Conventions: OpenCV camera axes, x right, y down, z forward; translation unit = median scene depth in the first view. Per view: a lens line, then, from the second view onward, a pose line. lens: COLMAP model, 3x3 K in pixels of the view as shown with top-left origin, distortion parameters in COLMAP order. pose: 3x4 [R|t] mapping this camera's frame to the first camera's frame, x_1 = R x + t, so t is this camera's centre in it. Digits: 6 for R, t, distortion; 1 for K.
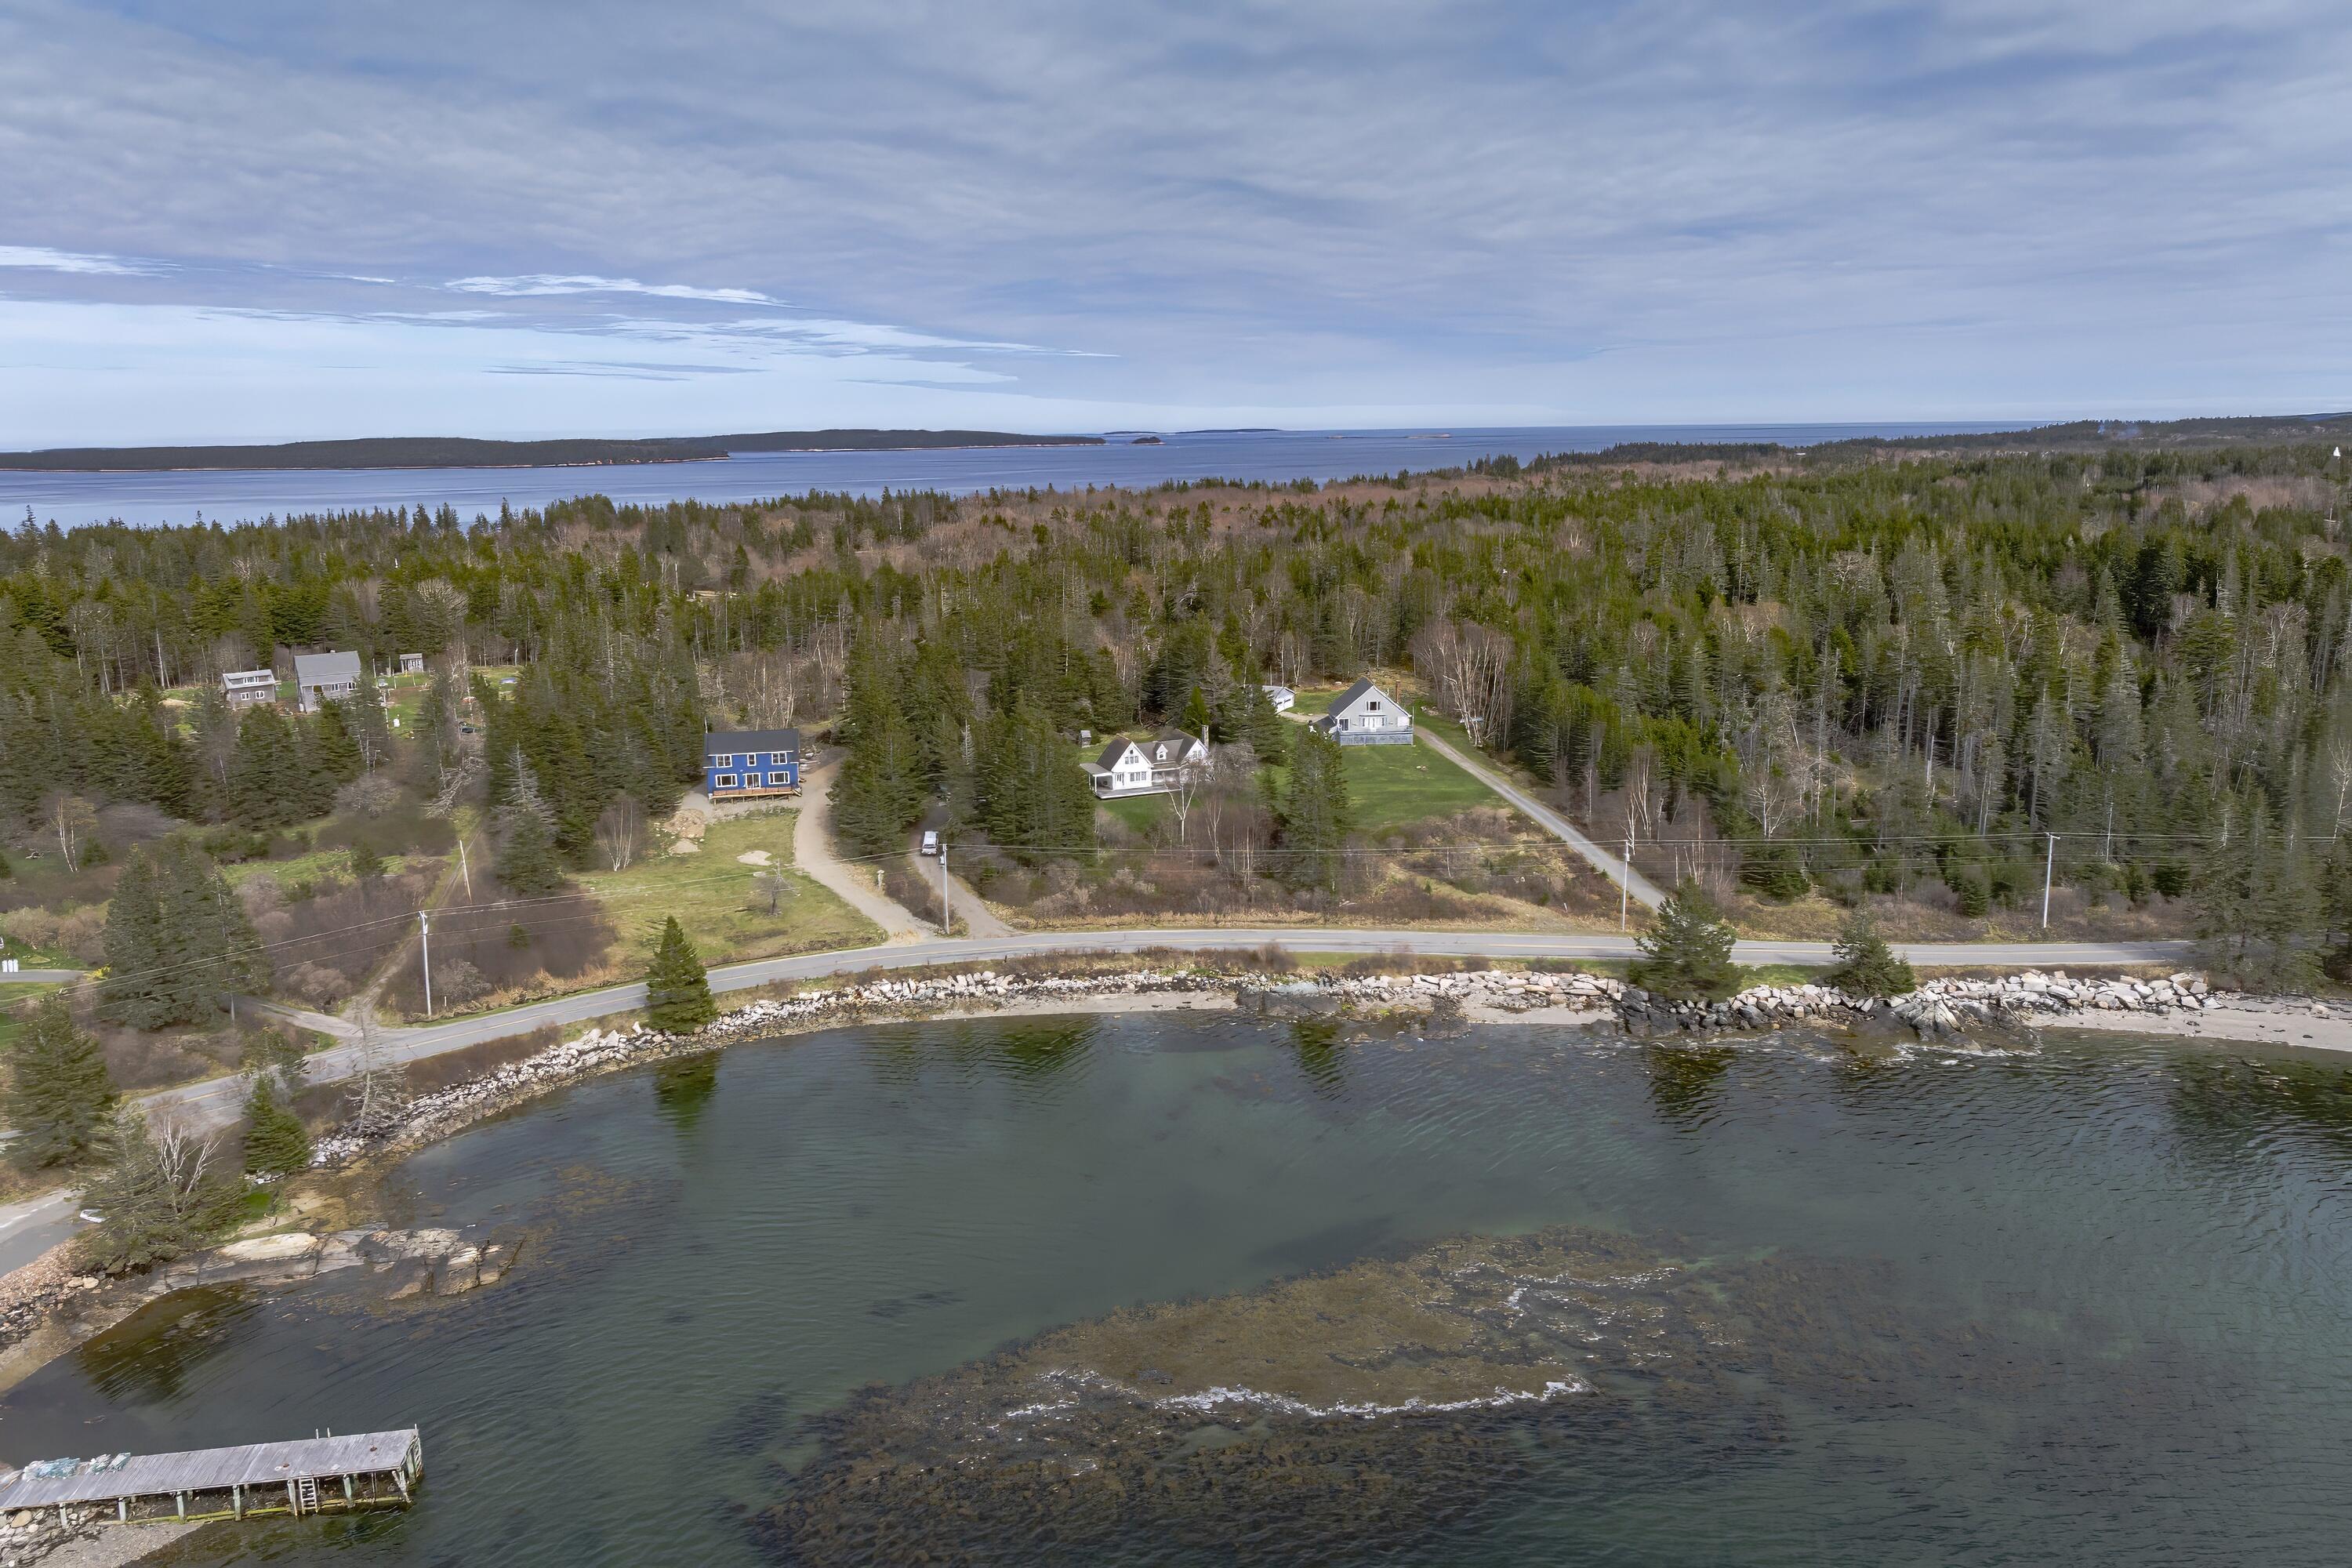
lens RADIAL K [[1627.6, 0, 1176.0], [0, 1627.6, 784.0], [0, 0, 1]] dist [-0.014554, -0.003830]
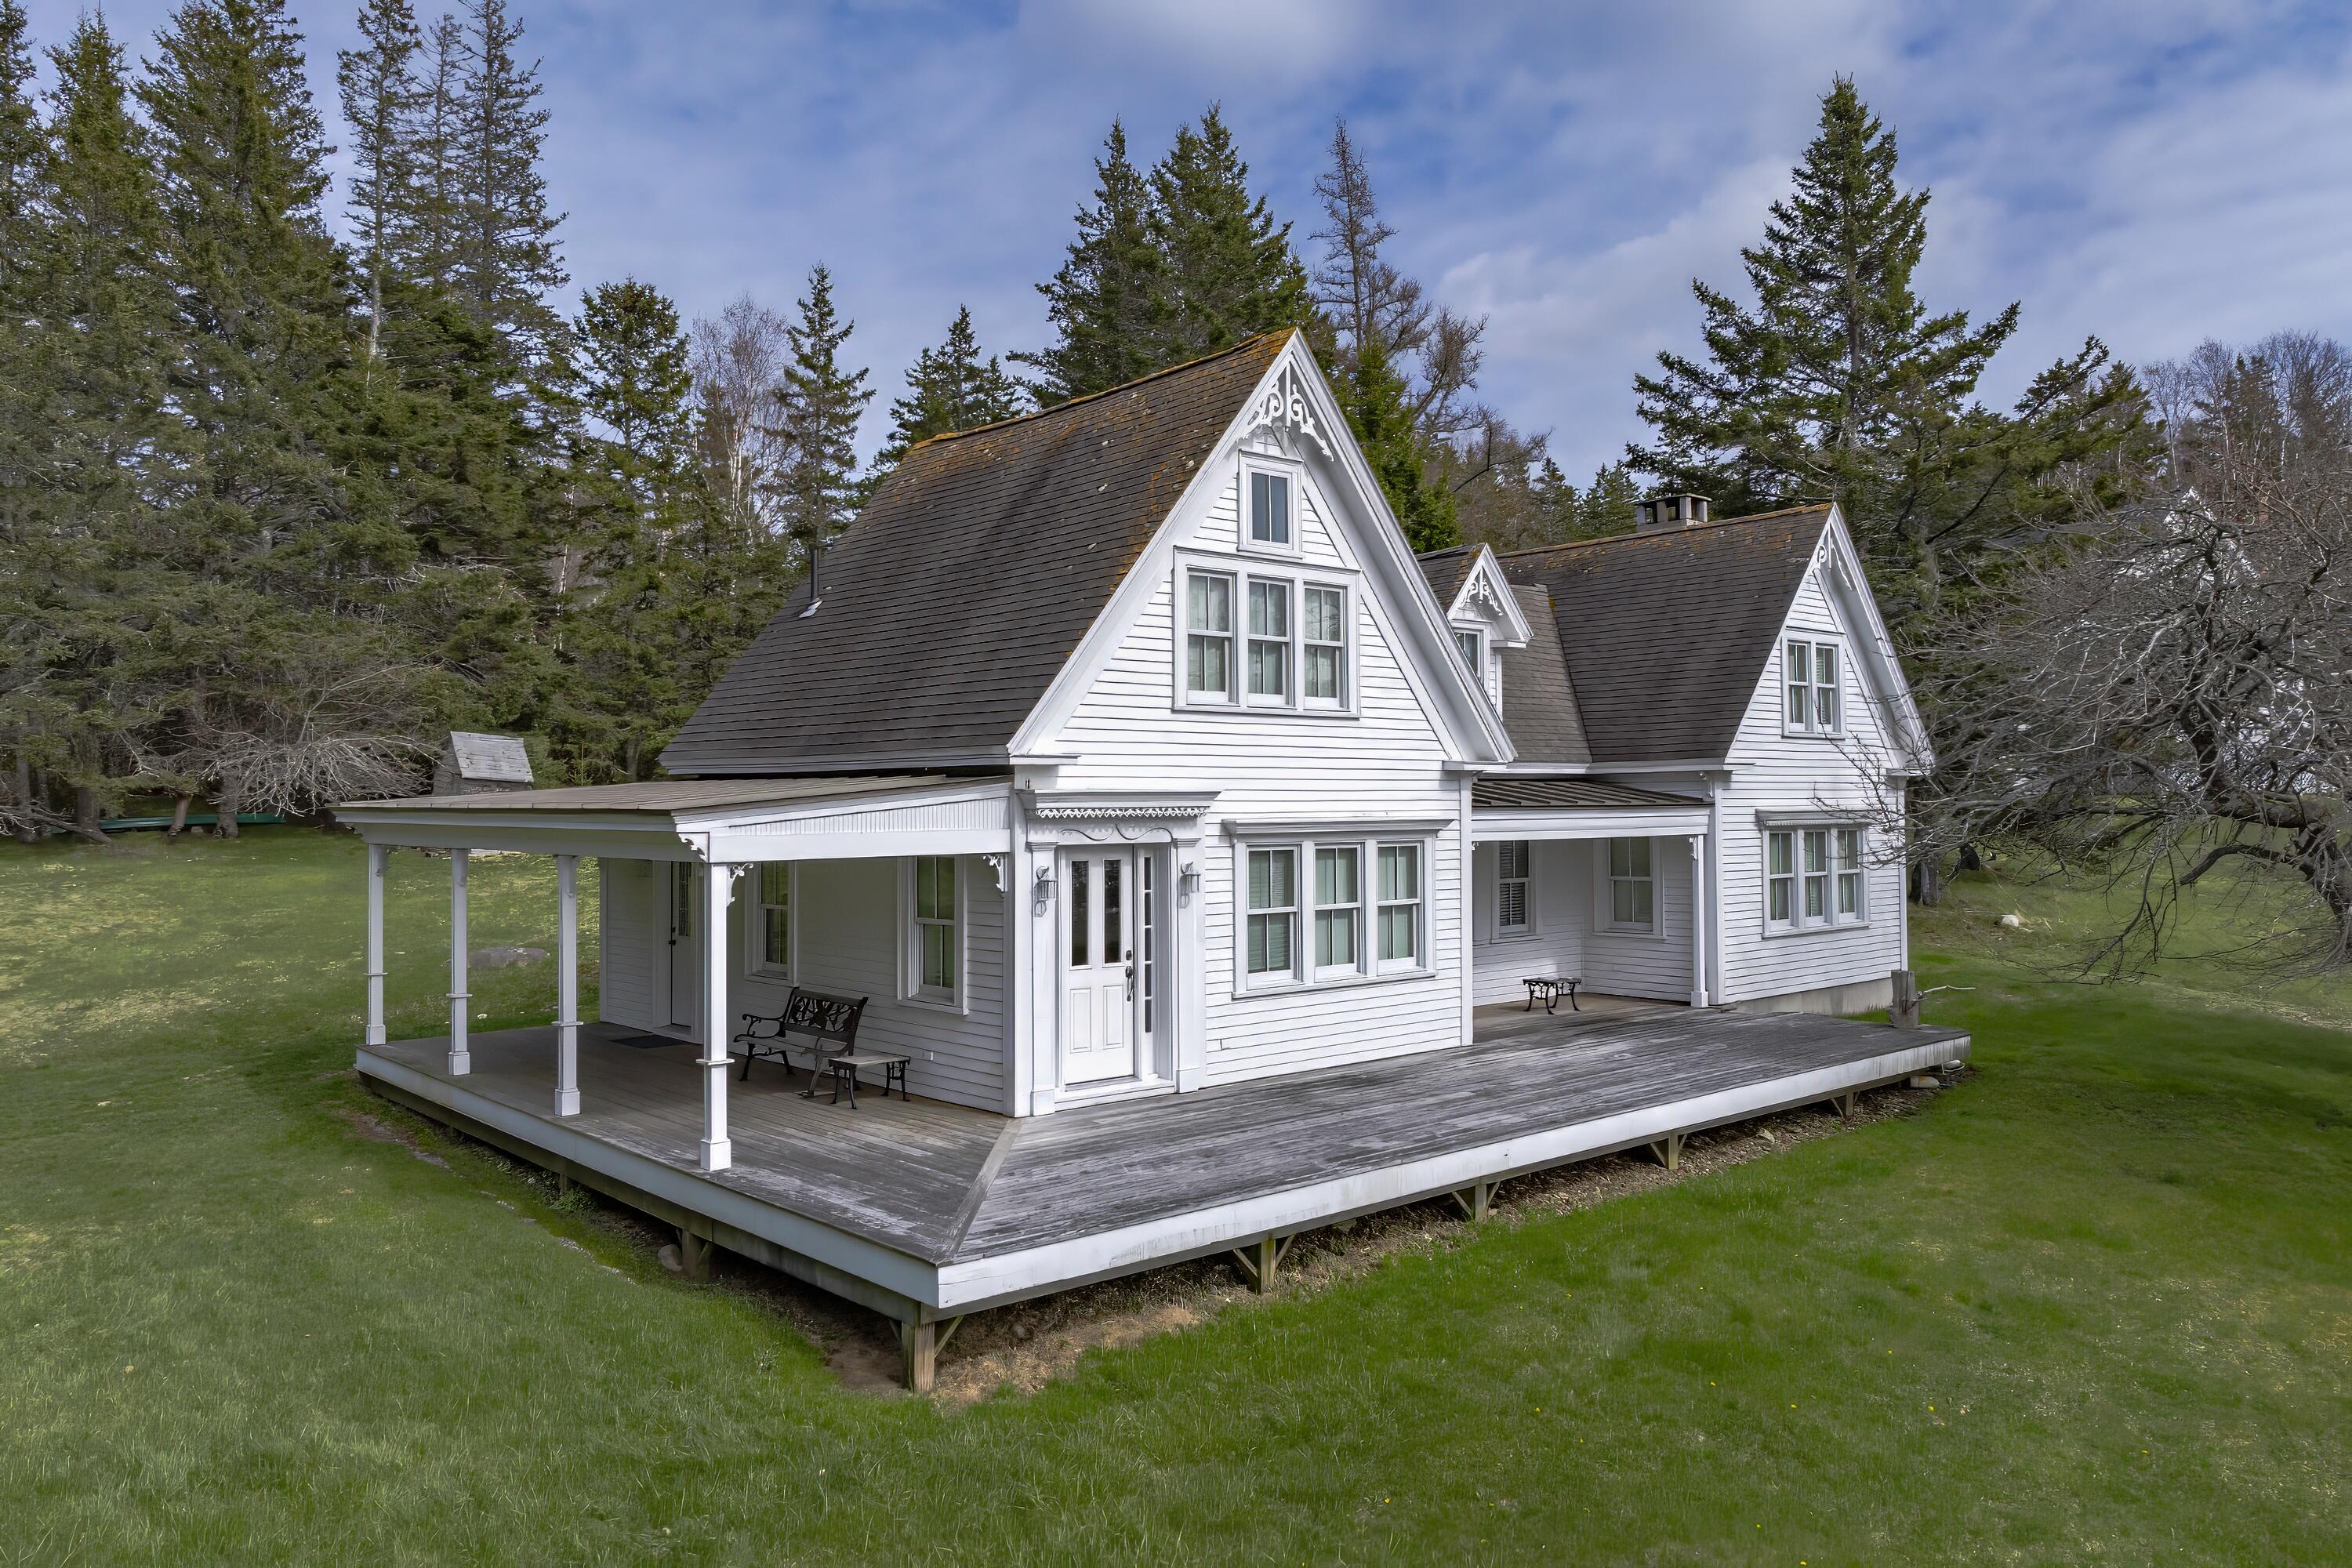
lens RADIAL K [[1627.6, 0, 1176.0], [0, 1627.6, 784.0], [0, 0, 1]] dist [-0.014554, -0.003830]
pose [[0.940263, 0.013303, 0.340188, -0.047355], [0.065969, 0.973178, -0.220392, 0.004656], [-0.333996, 0.229668, 0.914166, 0.849693]]
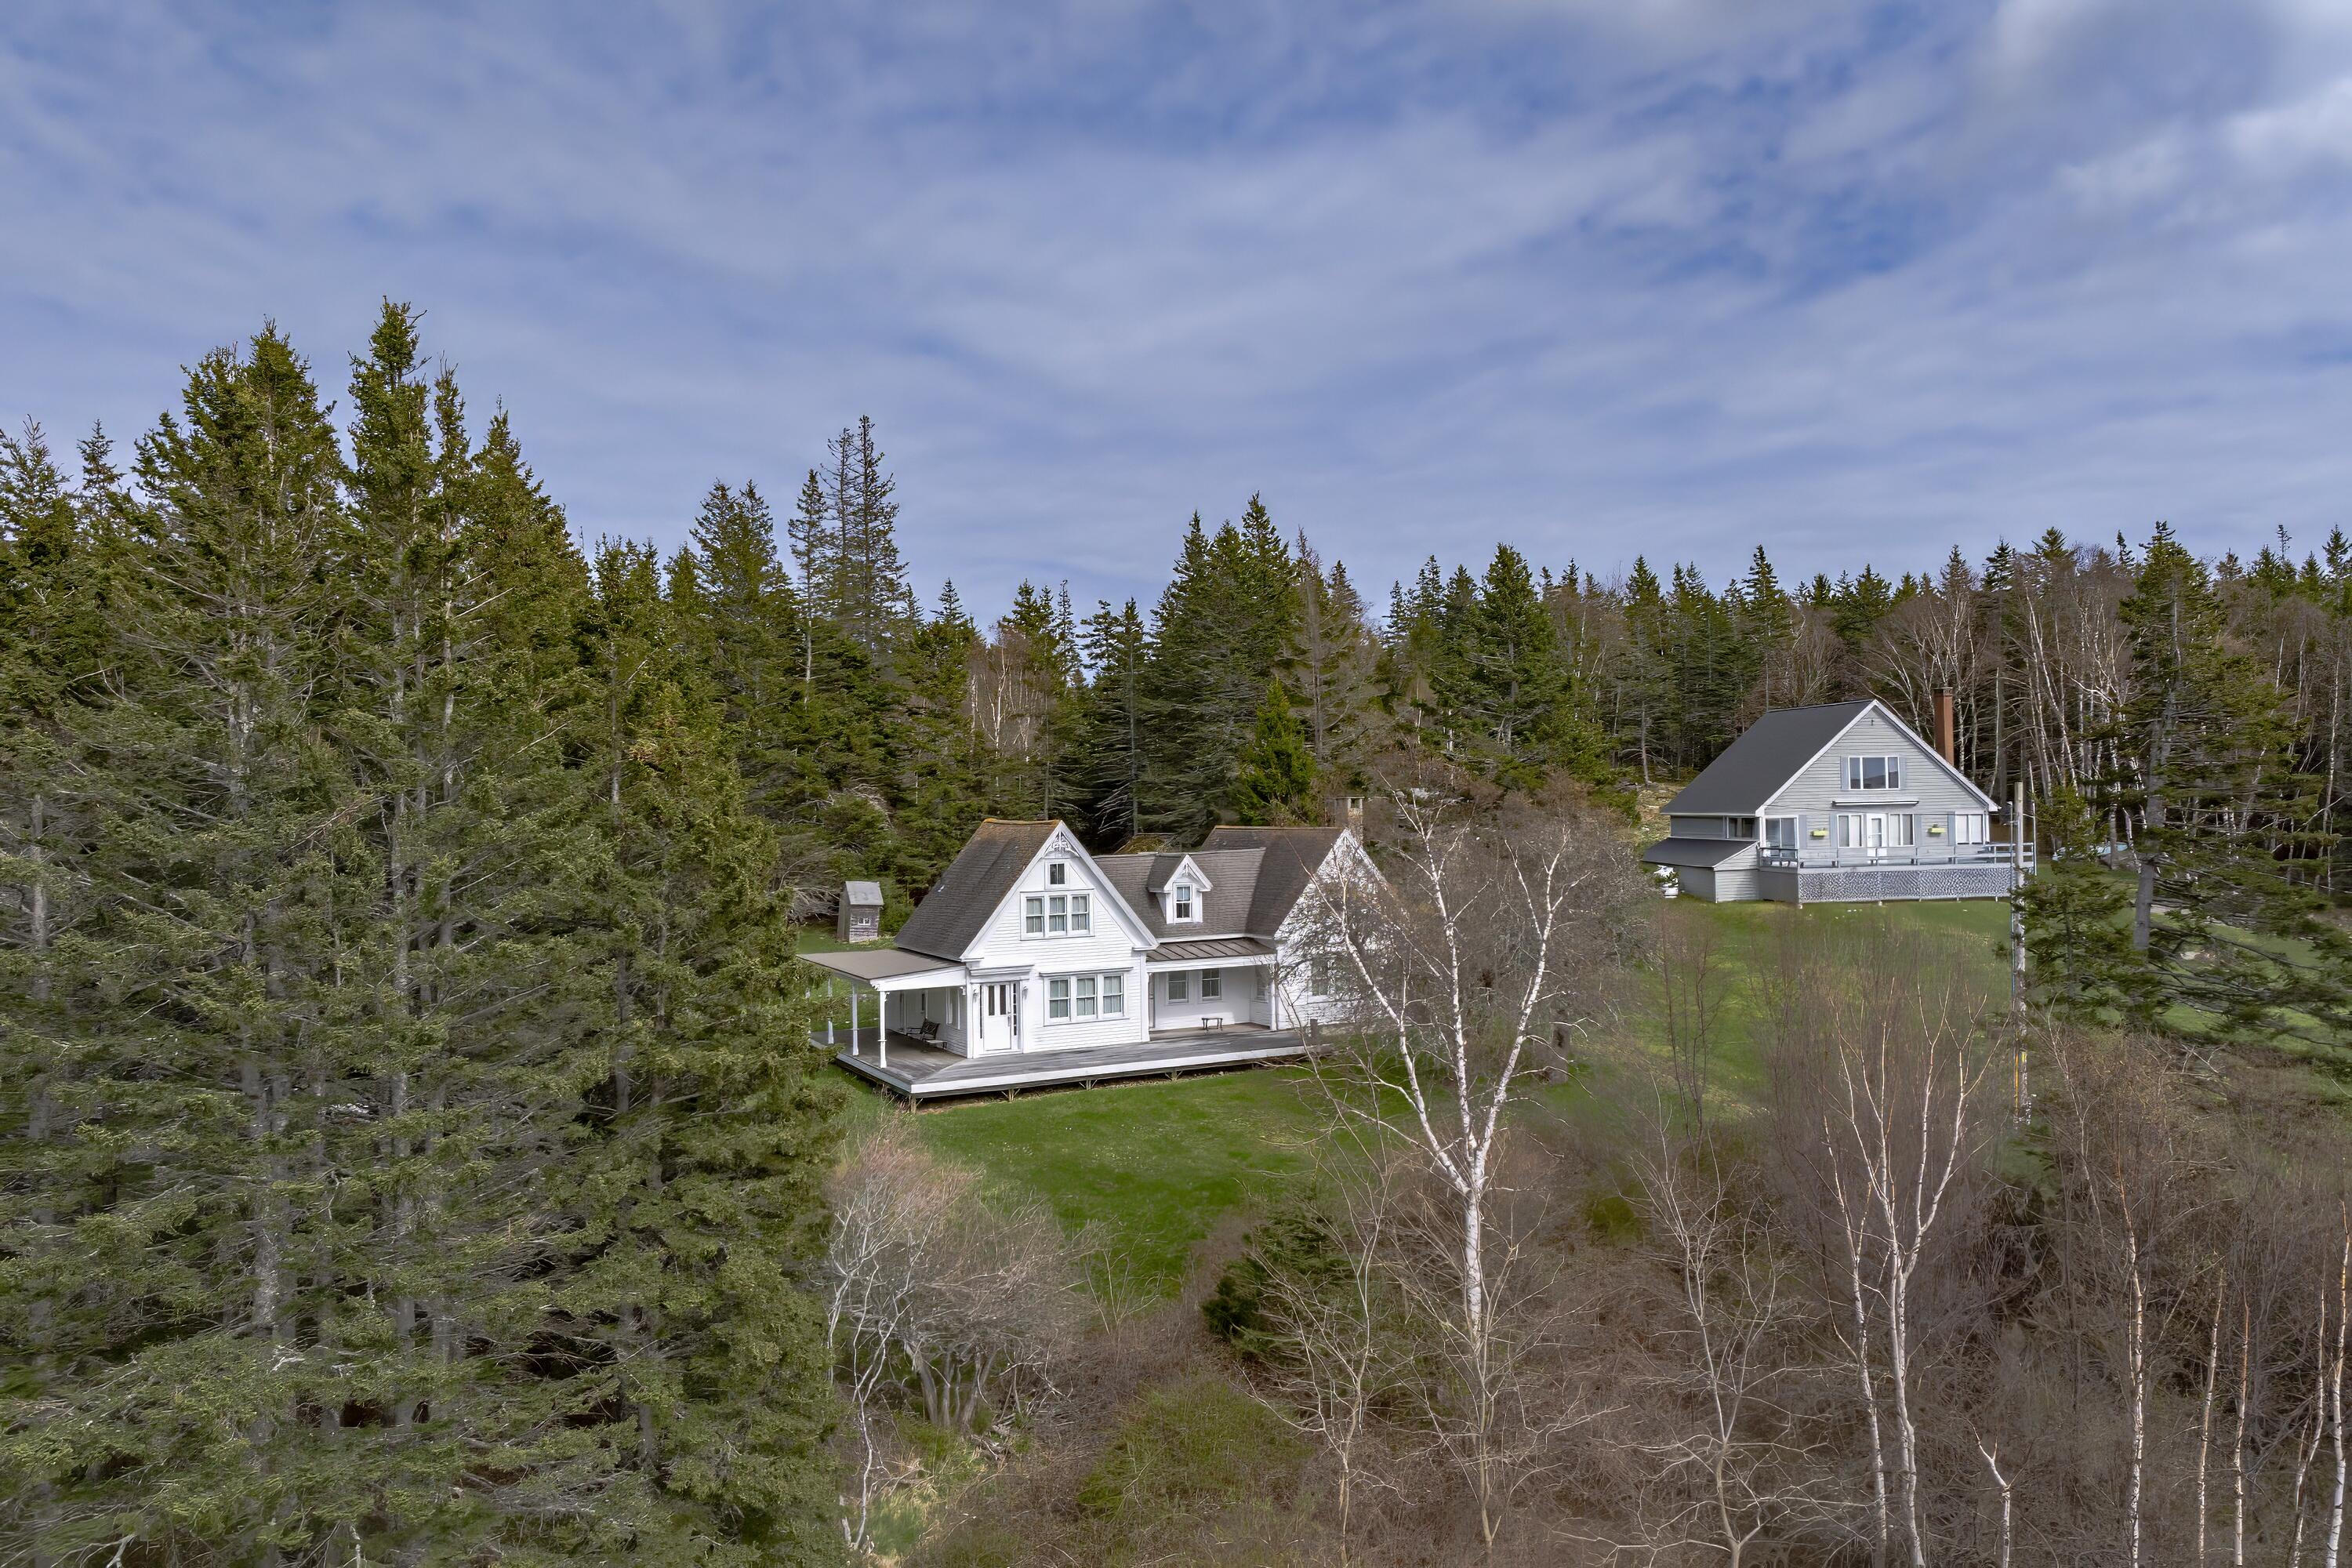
lens RADIAL K [[1628.1, 0, 1176.0], [0, 1628.1, 784.0], [0, 0, 1]] dist [-0.004432, 0.000523]
pose [[0.995309, -0.004121, 0.096657, -0.028992], [0.025927, 0.973910, -0.225450, 0.015123], [-0.093206, 0.226898, 0.969448, 0.713111]]
